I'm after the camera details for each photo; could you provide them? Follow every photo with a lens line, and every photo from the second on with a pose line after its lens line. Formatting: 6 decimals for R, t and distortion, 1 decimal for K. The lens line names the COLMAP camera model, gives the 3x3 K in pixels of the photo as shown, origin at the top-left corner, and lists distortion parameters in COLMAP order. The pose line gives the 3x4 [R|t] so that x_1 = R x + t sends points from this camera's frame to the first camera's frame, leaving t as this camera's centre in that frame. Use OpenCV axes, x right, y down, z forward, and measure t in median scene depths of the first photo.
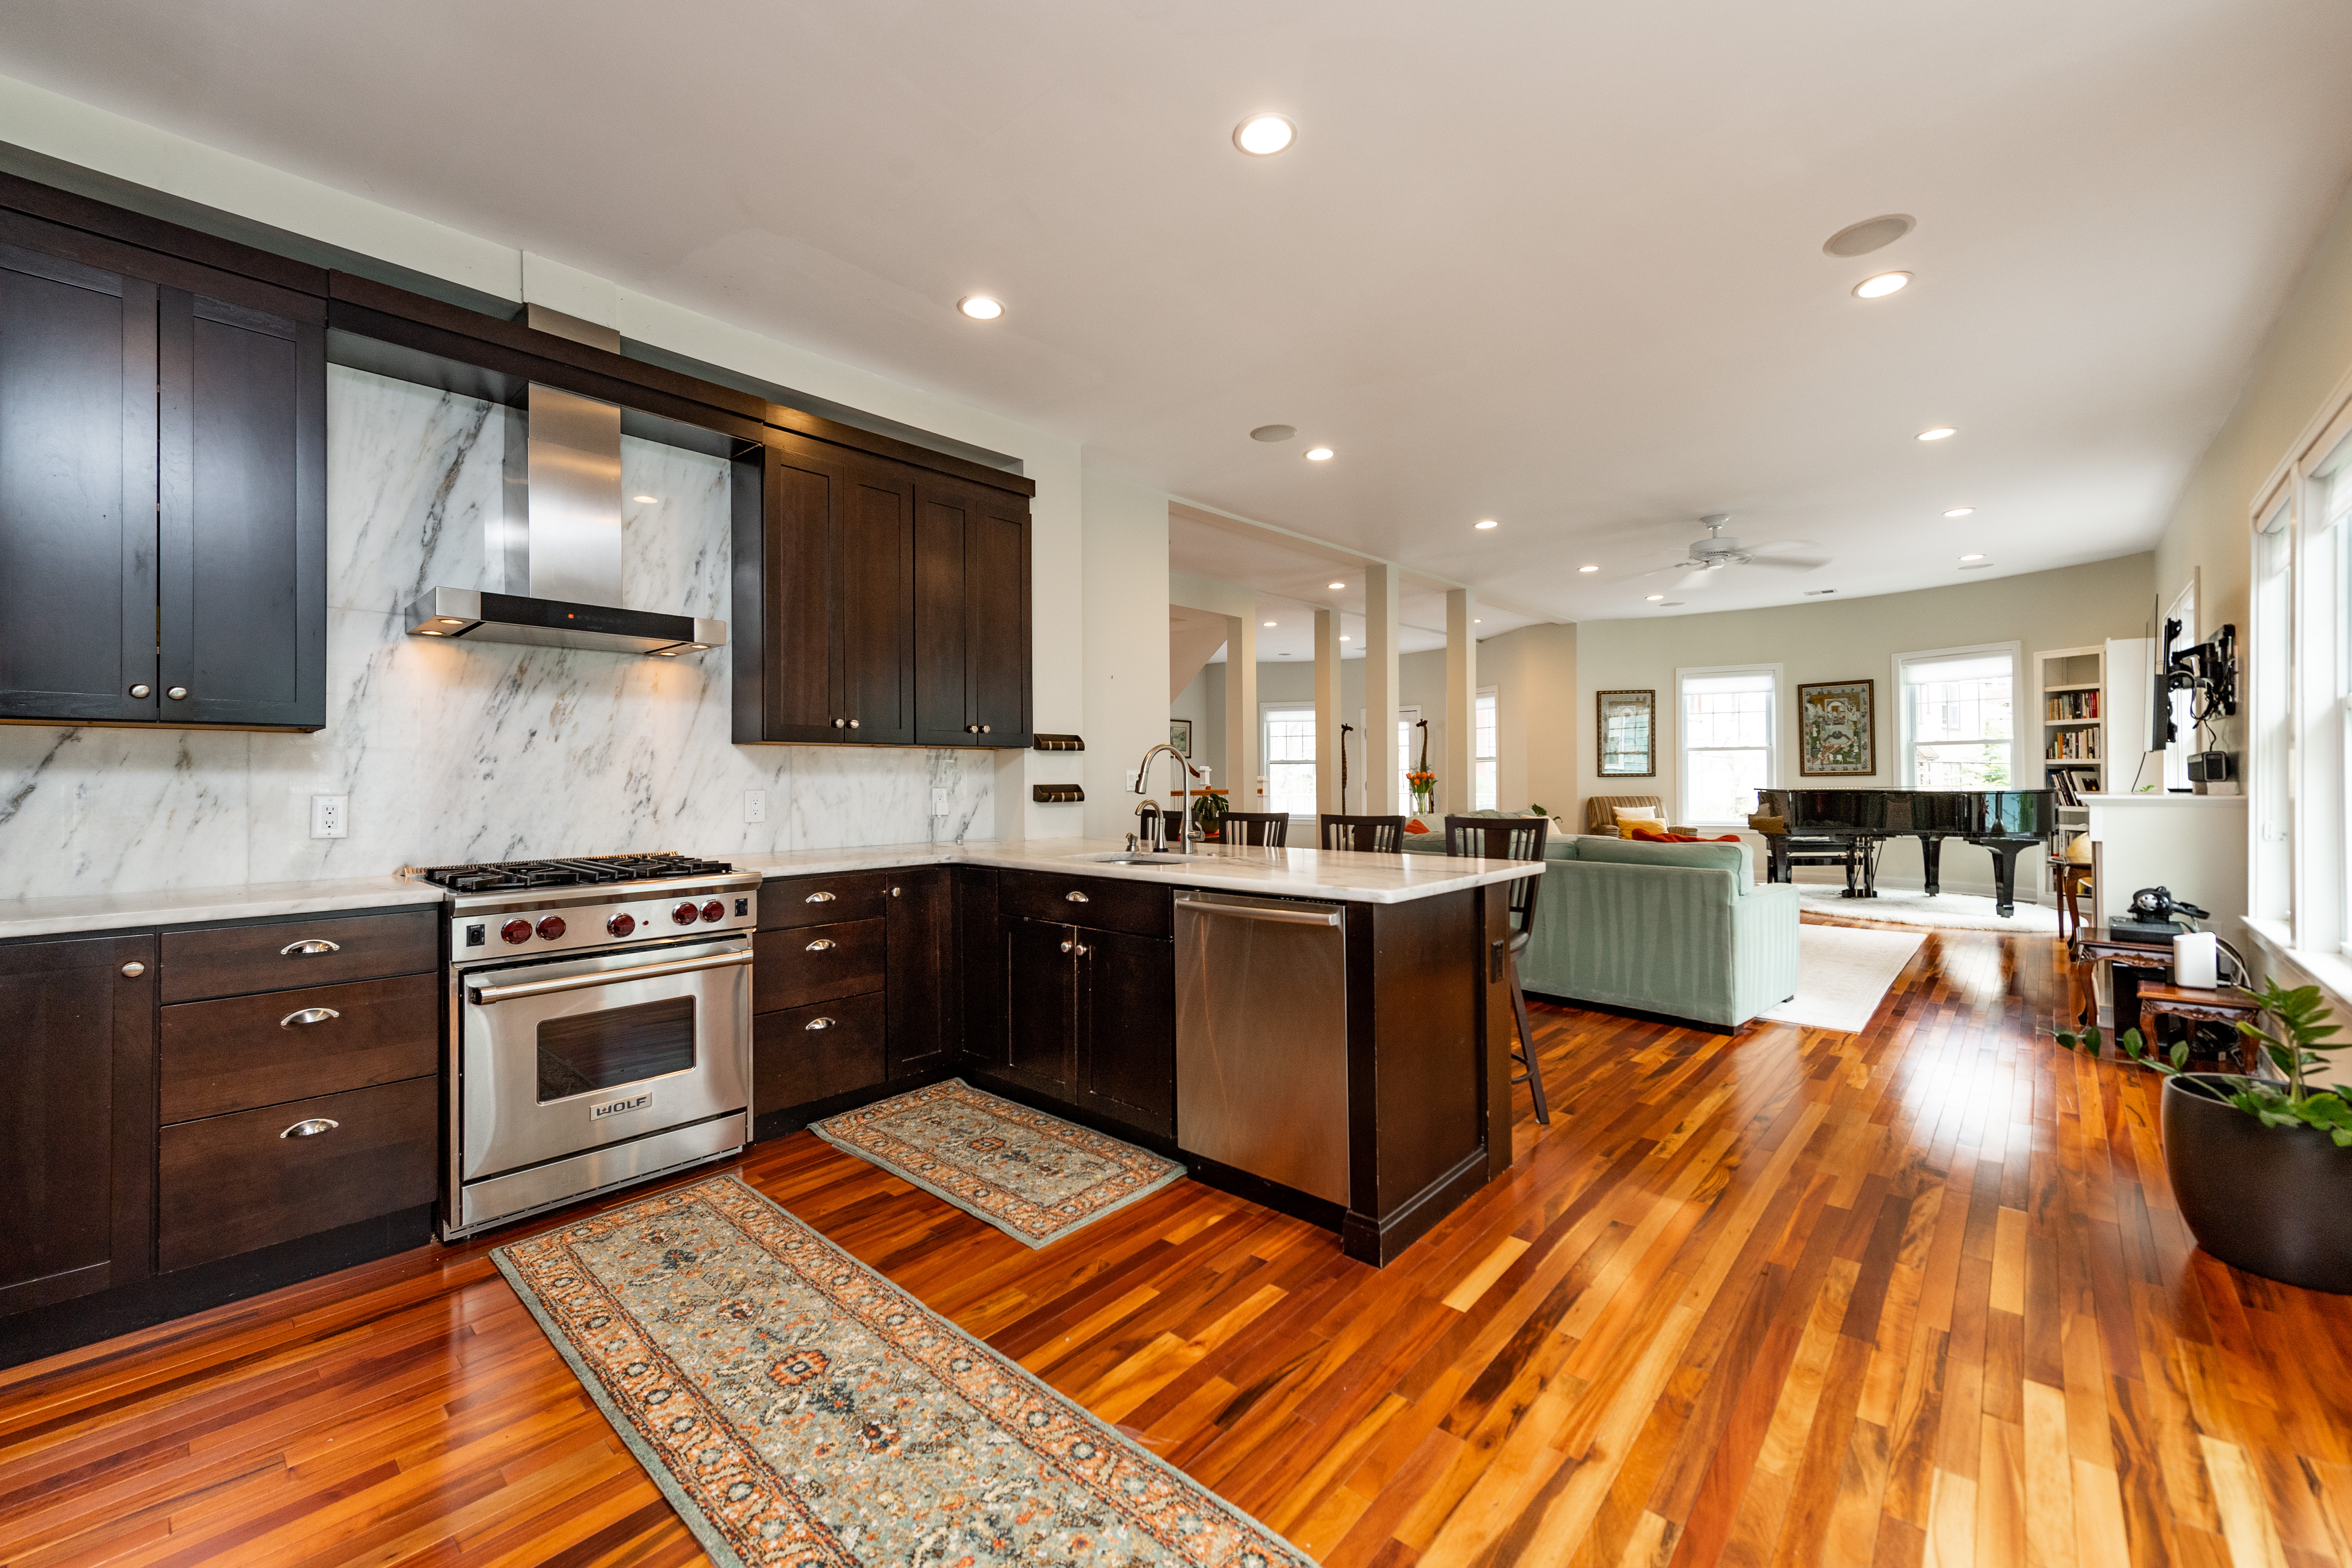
lens RADIAL K [[937.8, 0, 1133.4], [0, 937.8, 769.4], [0, 0, 1]] dist [0.015626, -0.001933]
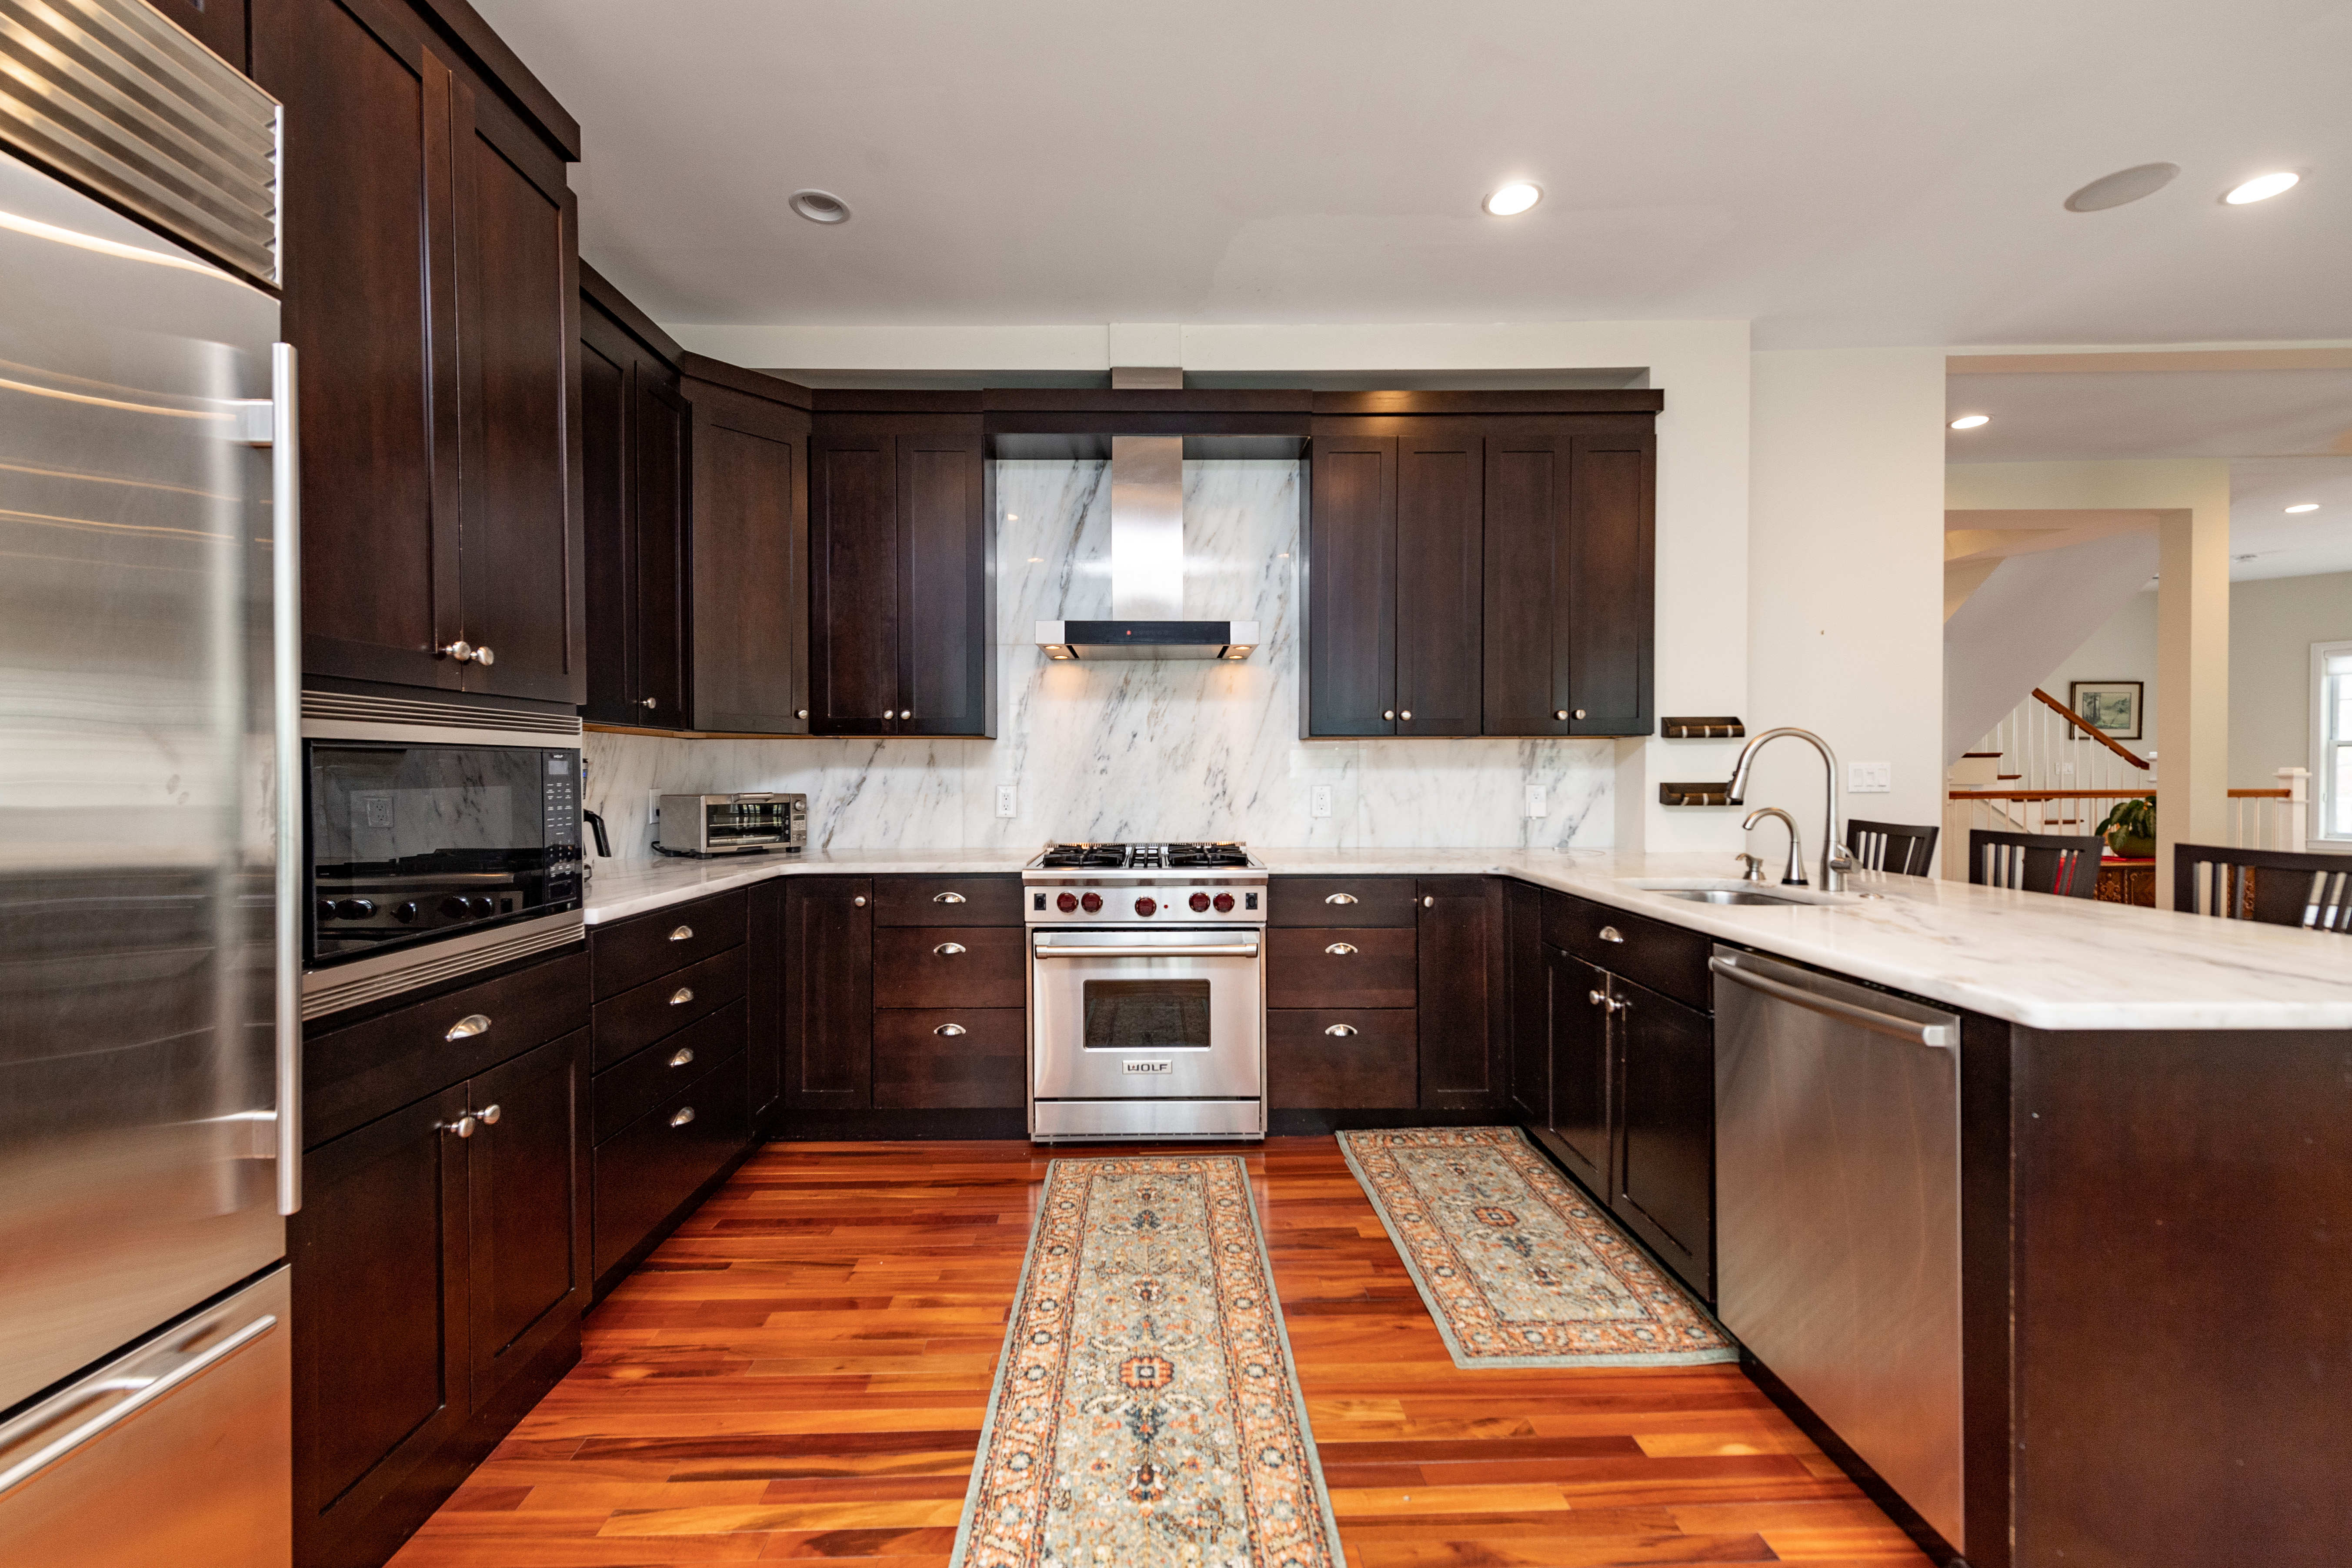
lens RADIAL K [[937.8, 0, 1156.9], [0, 937.8, 780.3], [0, 0, 1]] dist [0.015626, -0.001933]
pose [[0.695854, 0.011218, -0.718096, 0.248297], [0.005555, 0.999764, 0.021001, -0.006676], [0.718162, -0.018603, 0.695627, 0.228131]]
